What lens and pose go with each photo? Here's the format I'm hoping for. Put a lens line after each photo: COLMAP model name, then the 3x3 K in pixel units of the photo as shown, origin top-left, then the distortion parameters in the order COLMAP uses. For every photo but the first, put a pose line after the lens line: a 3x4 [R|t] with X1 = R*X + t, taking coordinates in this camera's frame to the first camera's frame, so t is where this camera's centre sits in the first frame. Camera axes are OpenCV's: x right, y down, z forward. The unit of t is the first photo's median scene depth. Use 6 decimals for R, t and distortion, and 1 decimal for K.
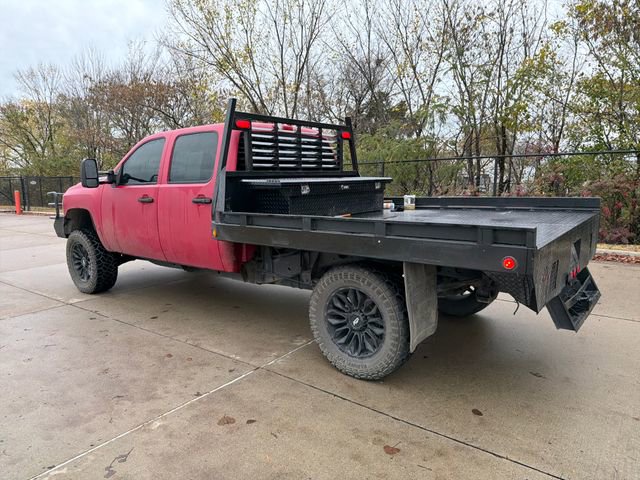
lens RADIAL K [[444.0, 0, 320.0], [0, 444.0, 240.0], [0, 0, 1]] dist [0.061137, -0.077469]
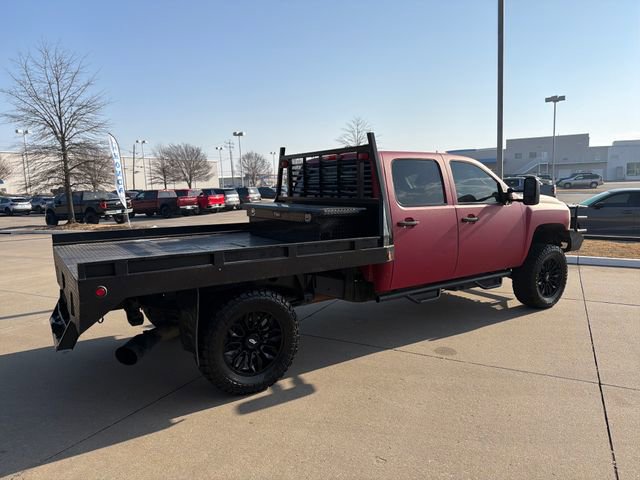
lens RADIAL K [[444.0, 0, 320.0], [0, 444.0, 240.0], [0, 0, 1]] dist [0.061137, -0.077469]
pose [[-0.311863, 0.138579, -0.939967, 0.888331], [-0.115937, 0.976363, 0.182410, -0.229028], [0.943027, 0.165864, -0.288425, 1.204576]]
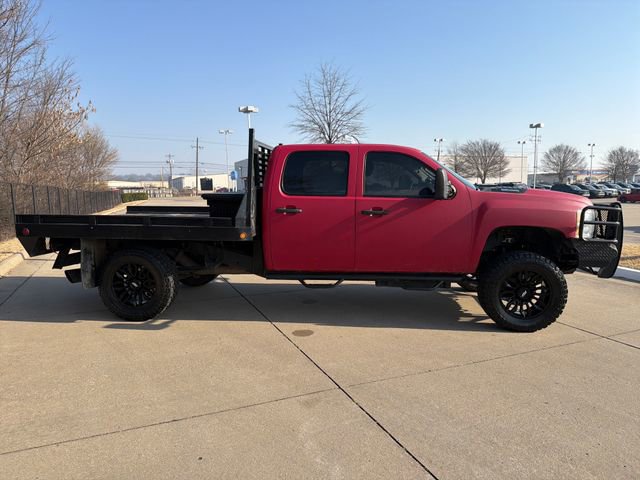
lens RADIAL K [[444.0, 0, 320.0], [0, 444.0, 240.0], [0, 0, 1]] dist [0.061137, -0.077469]
pose [[-0.834647, 0.085752, -0.544069, 0.461711], [-0.064842, 0.965639, 0.251669, -0.306080], [0.546955, 0.245333, -0.800407, 1.942854]]
